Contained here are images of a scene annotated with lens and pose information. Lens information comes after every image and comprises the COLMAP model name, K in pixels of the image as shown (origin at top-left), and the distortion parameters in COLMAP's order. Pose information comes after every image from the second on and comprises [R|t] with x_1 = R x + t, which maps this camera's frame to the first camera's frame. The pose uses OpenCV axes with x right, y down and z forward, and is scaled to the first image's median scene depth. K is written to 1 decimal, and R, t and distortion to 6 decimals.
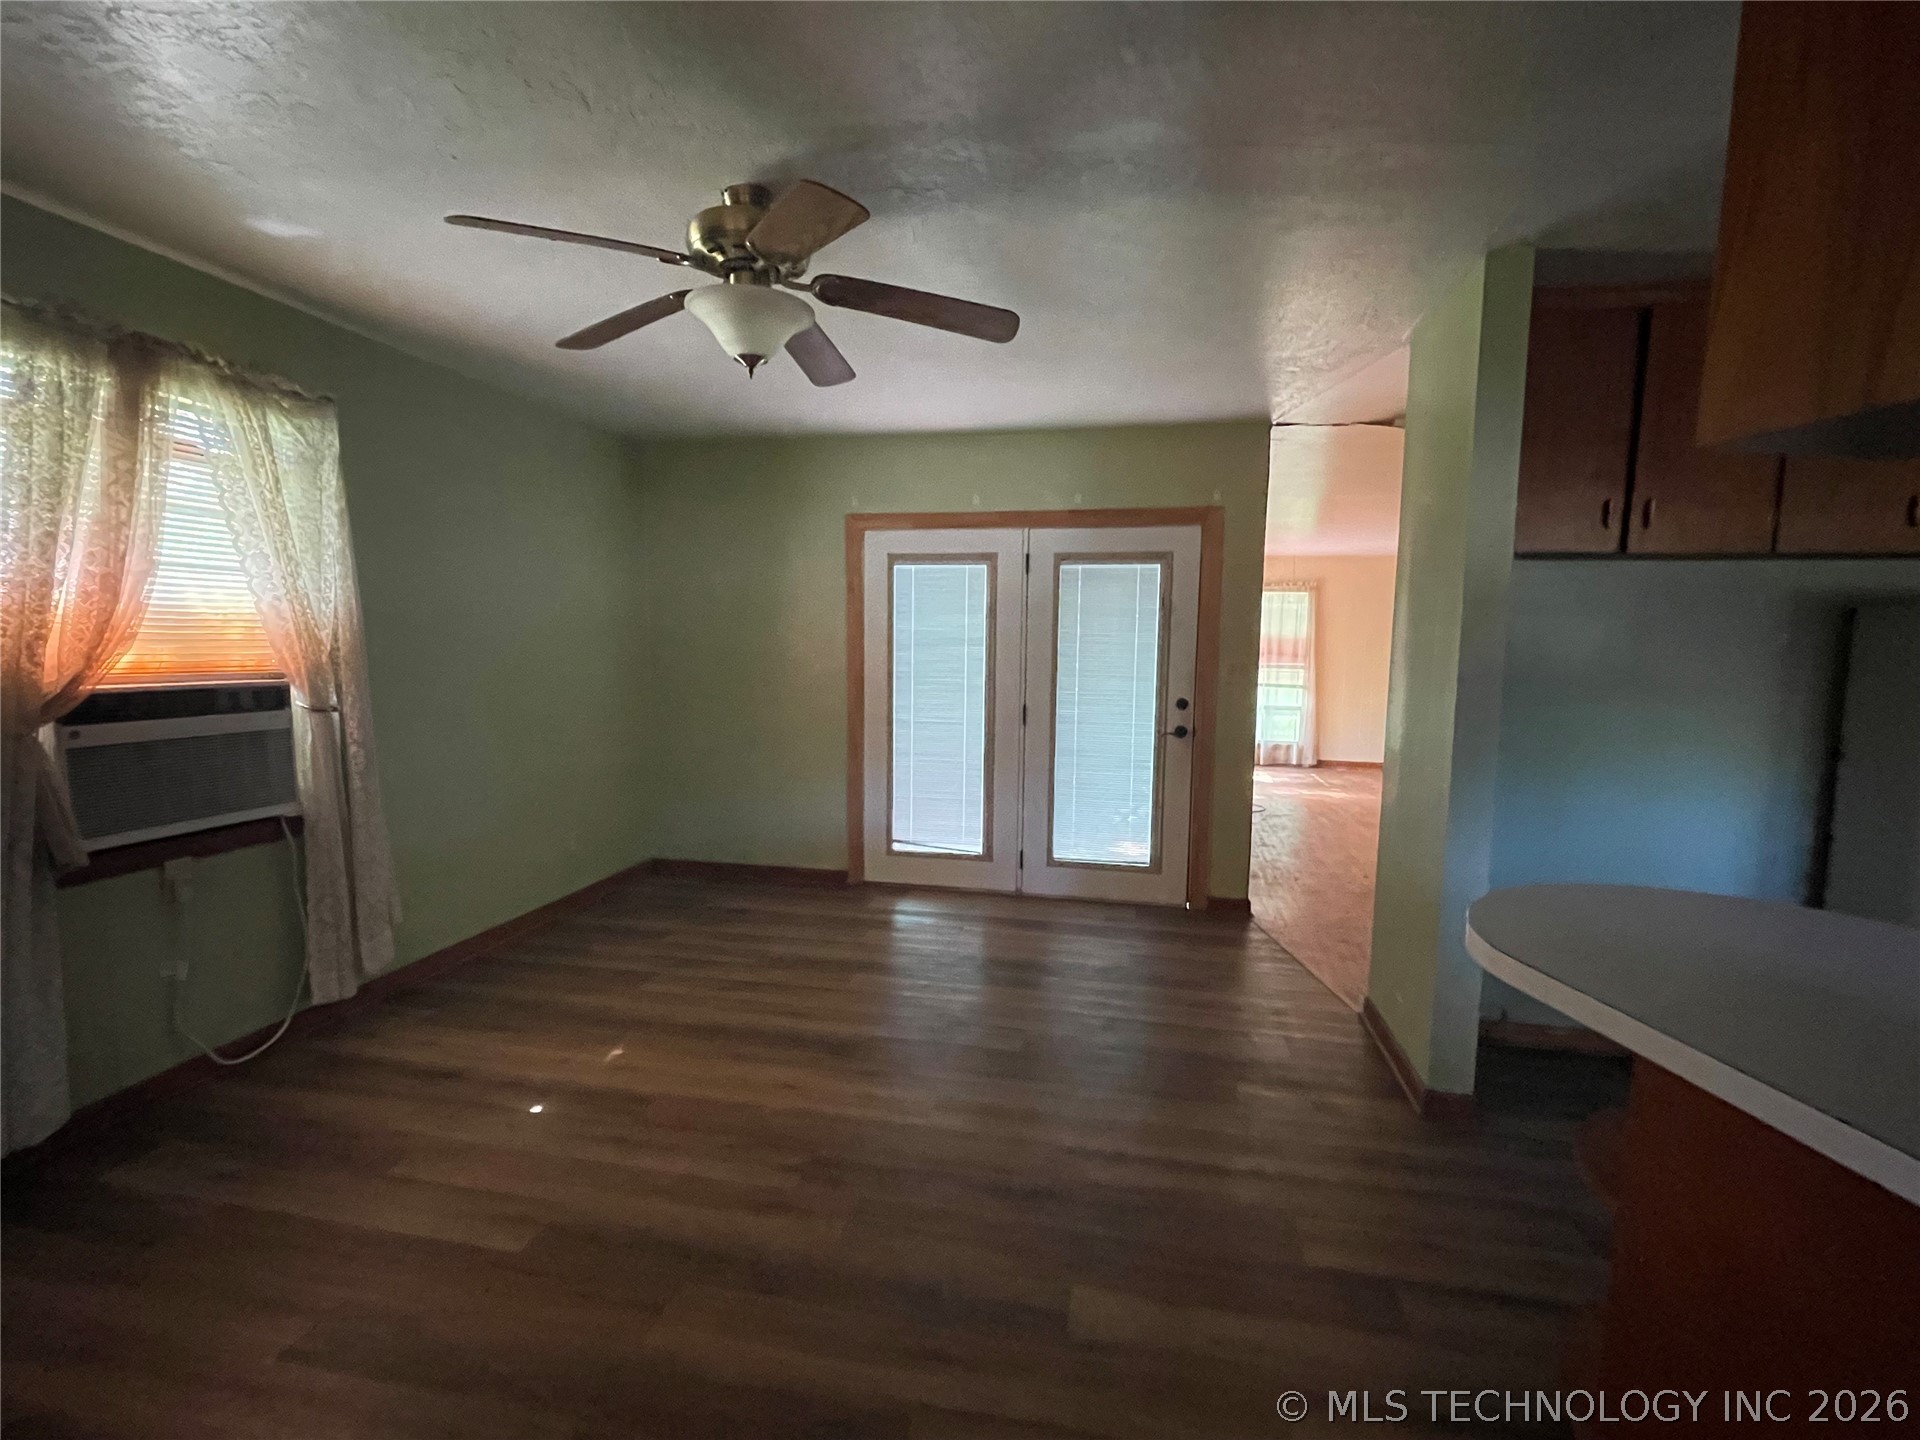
lens RADIAL K [[890.1, 0, 953.2], [0, 890.1, 736.6], [0, 0, 1]] dist [-0.000973, -0.000482]
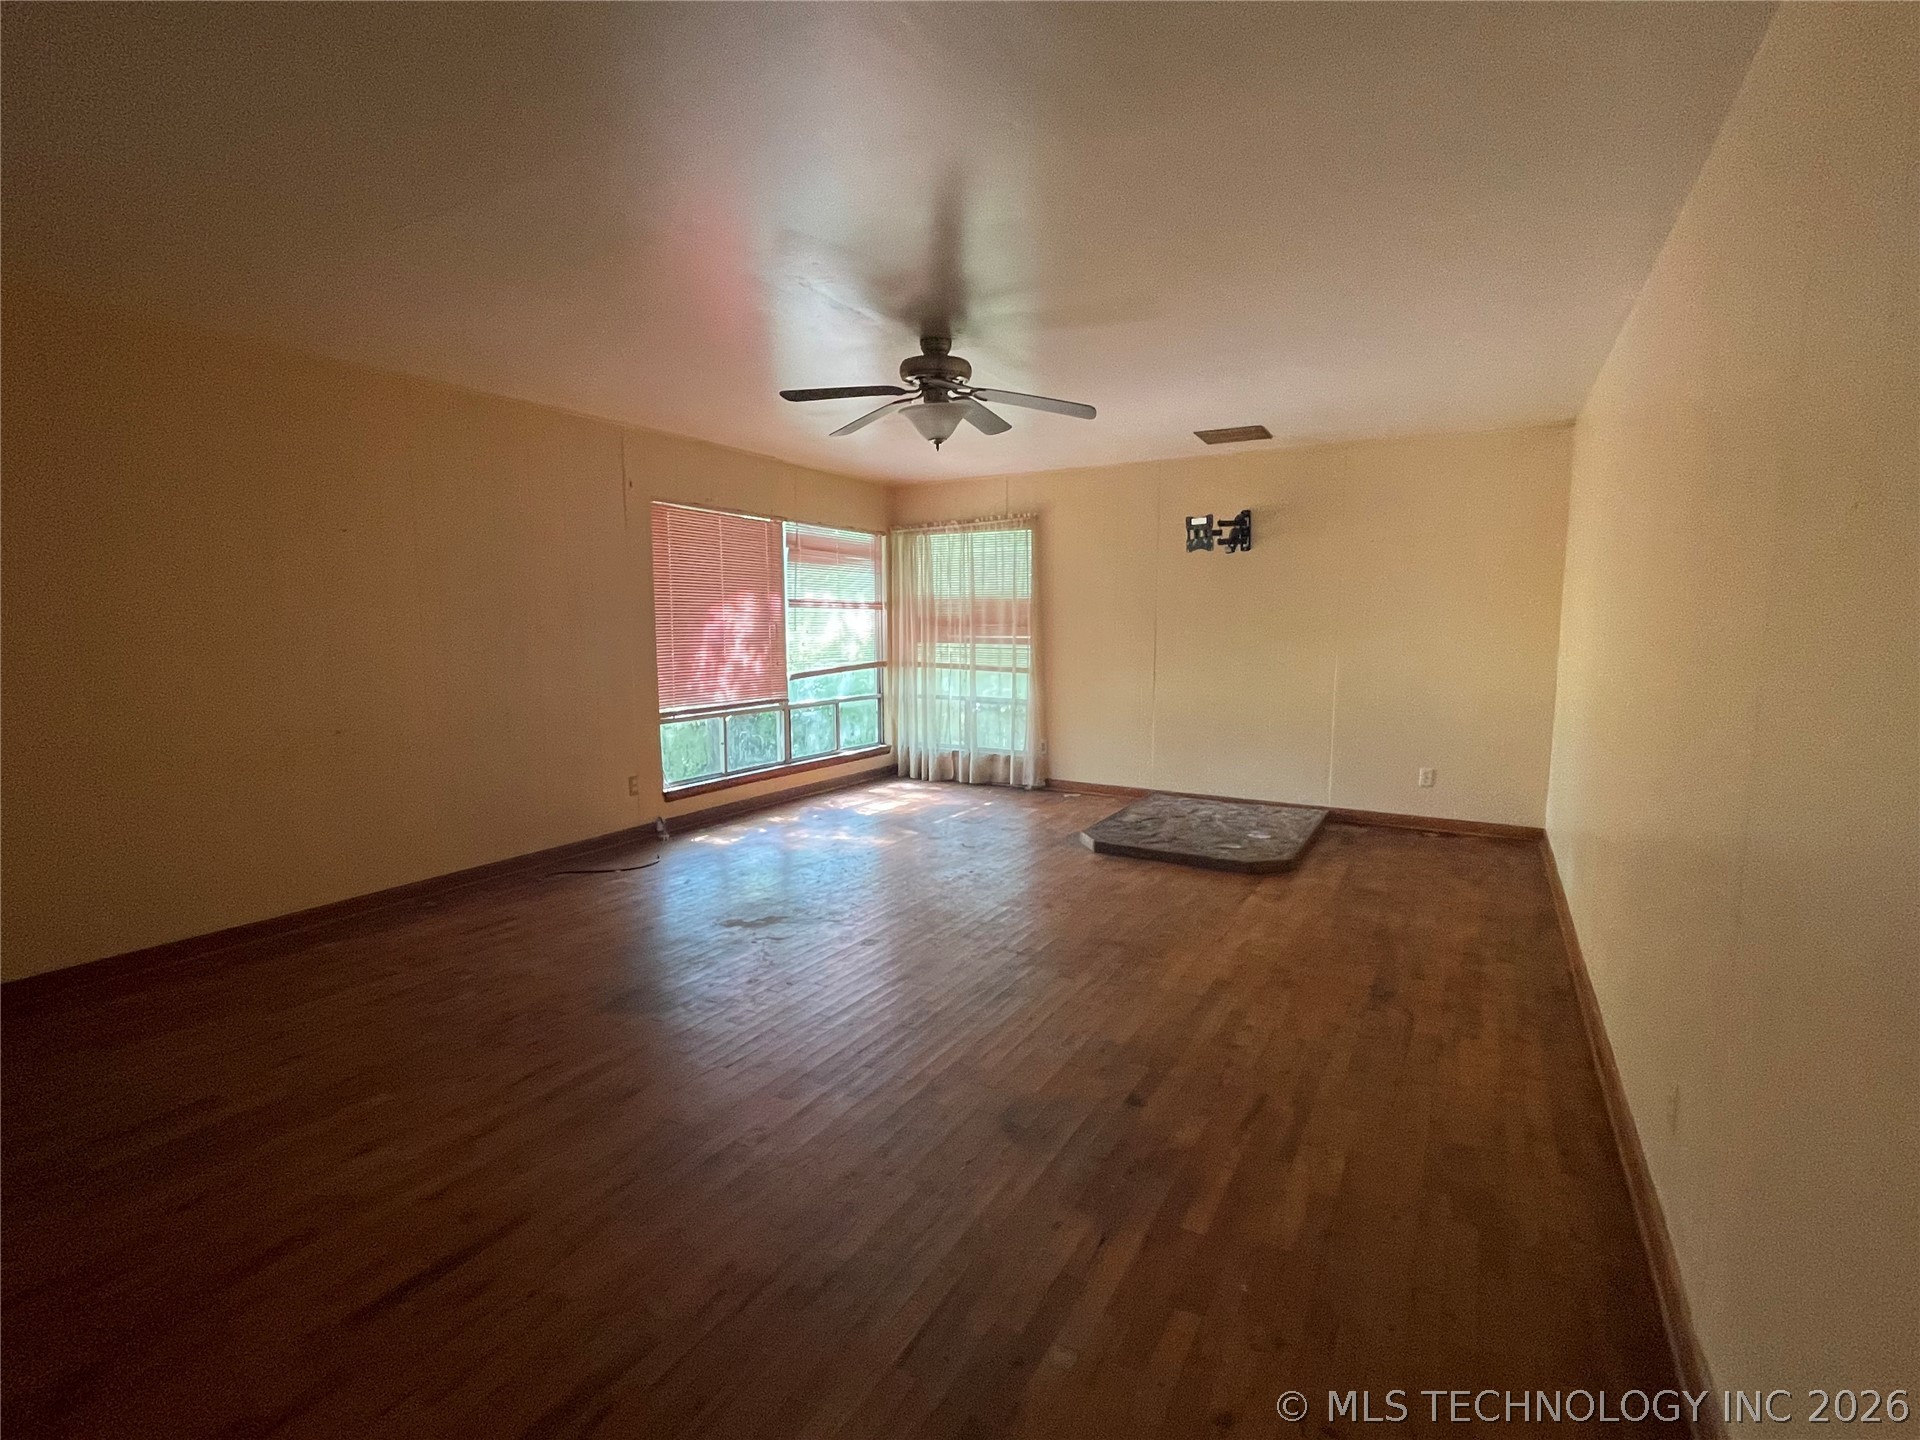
lens RADIAL K [[890.1, 0, 953.2], [0, 890.1, 736.6], [0, 0, 1]] dist [-0.000973, -0.000482]
pose [[0.949166, 0.028331, -0.313497, 0.556279], [-0.020982, 0.999421, 0.026793, -0.023167], [0.314075, -0.018853, 0.949211, 0.344383]]
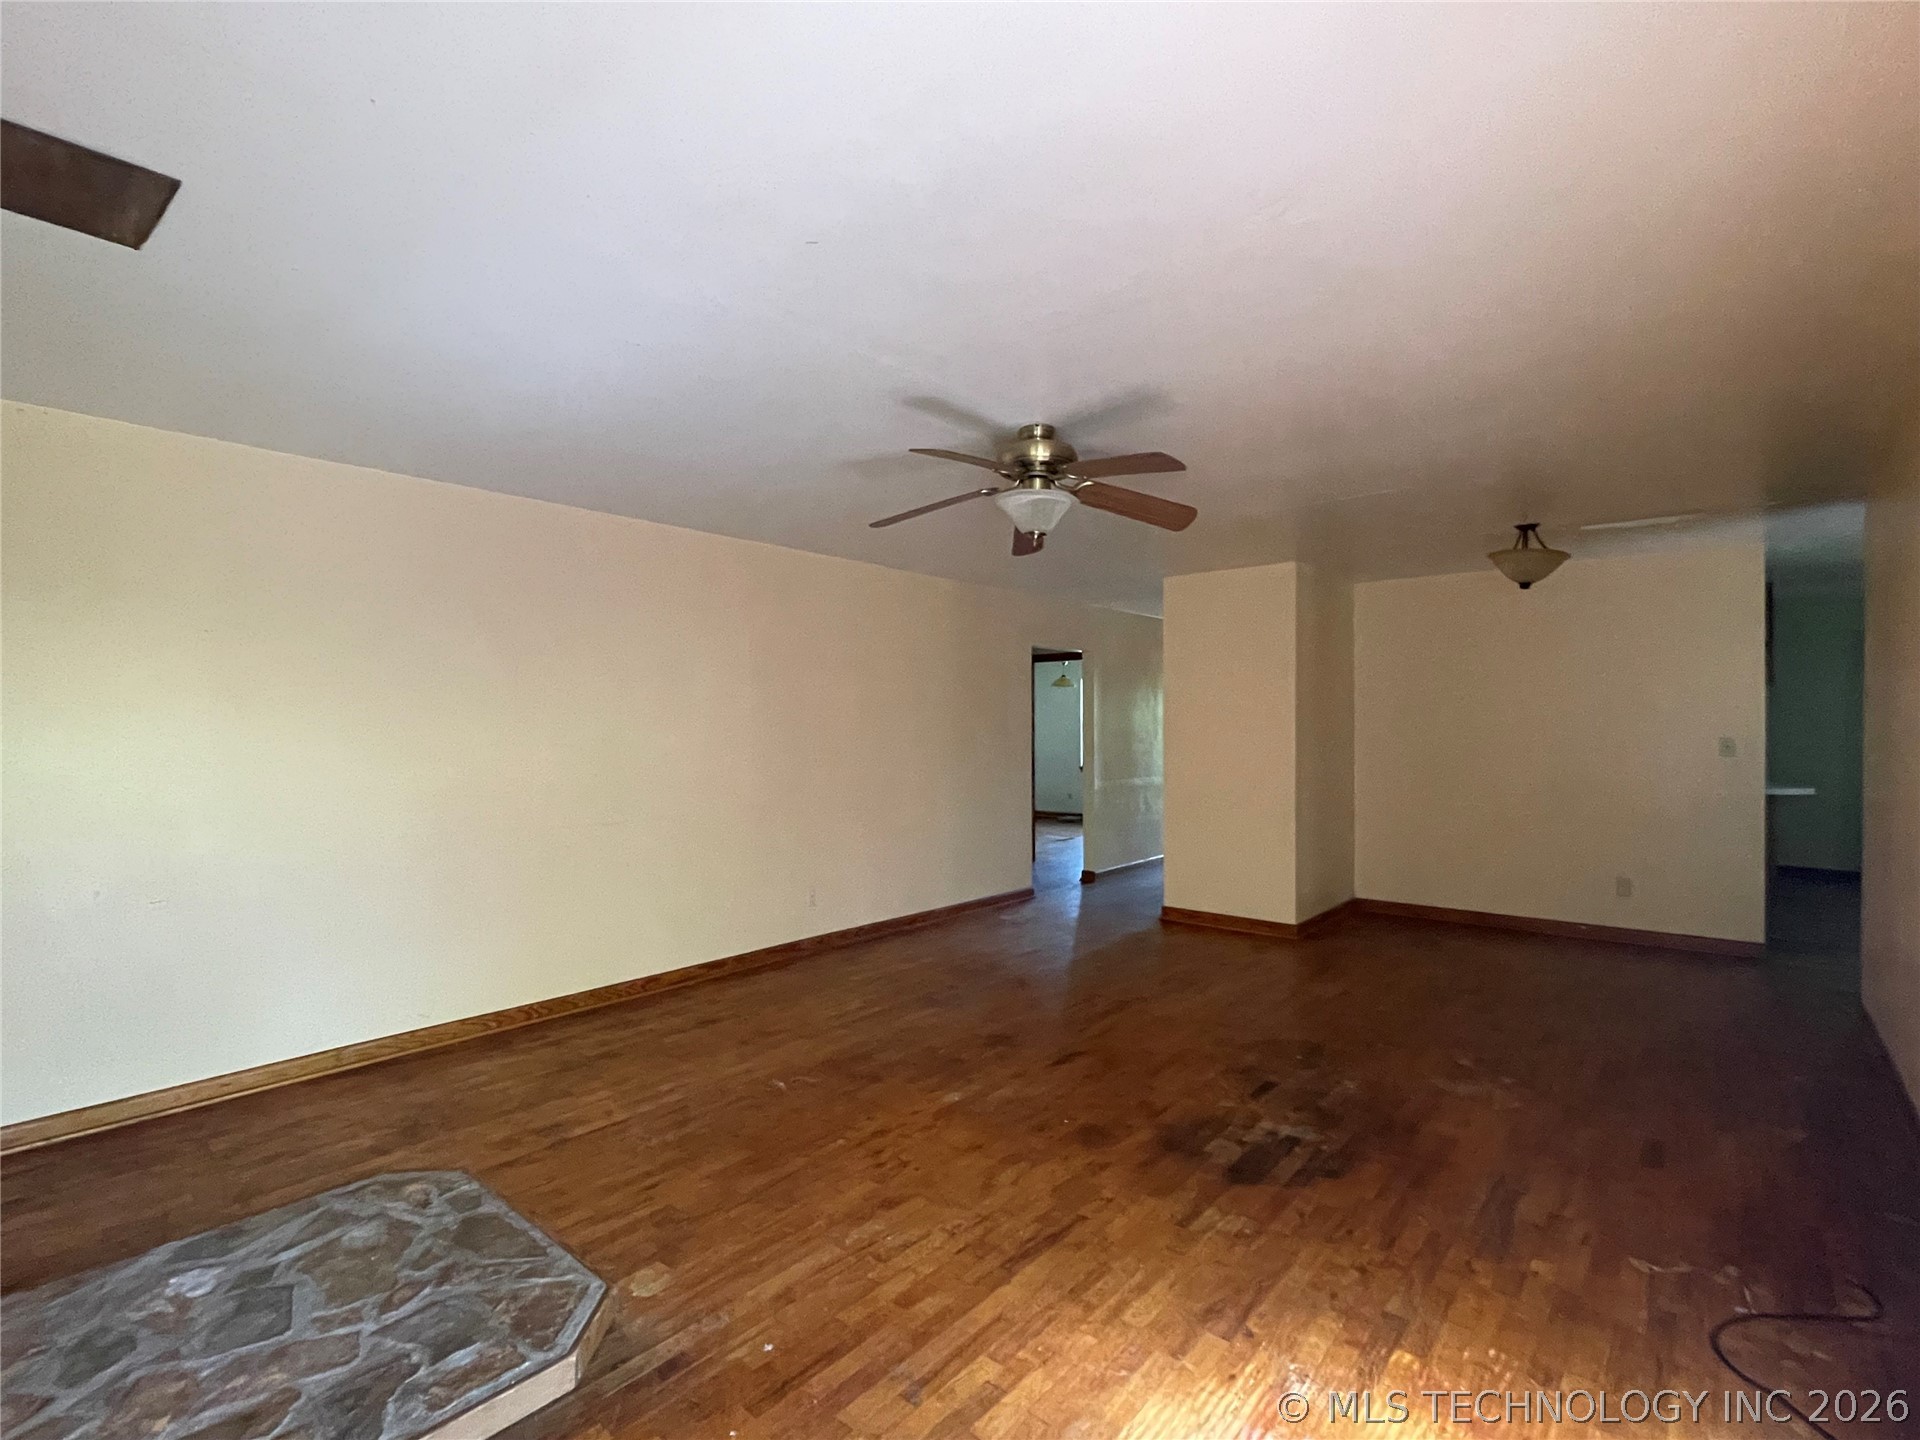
lens RADIAL K [[890.1, 0, 953.2], [0, 890.1, 736.6], [0, 0, 1]] dist [-0.000973, -0.000482]
pose [[-0.875769, -0.010018, 0.482626, 0.312283], [0.046042, 0.993493, 0.104170, -0.094257], [-0.480530, 0.113449, -0.869609, 0.964582]]
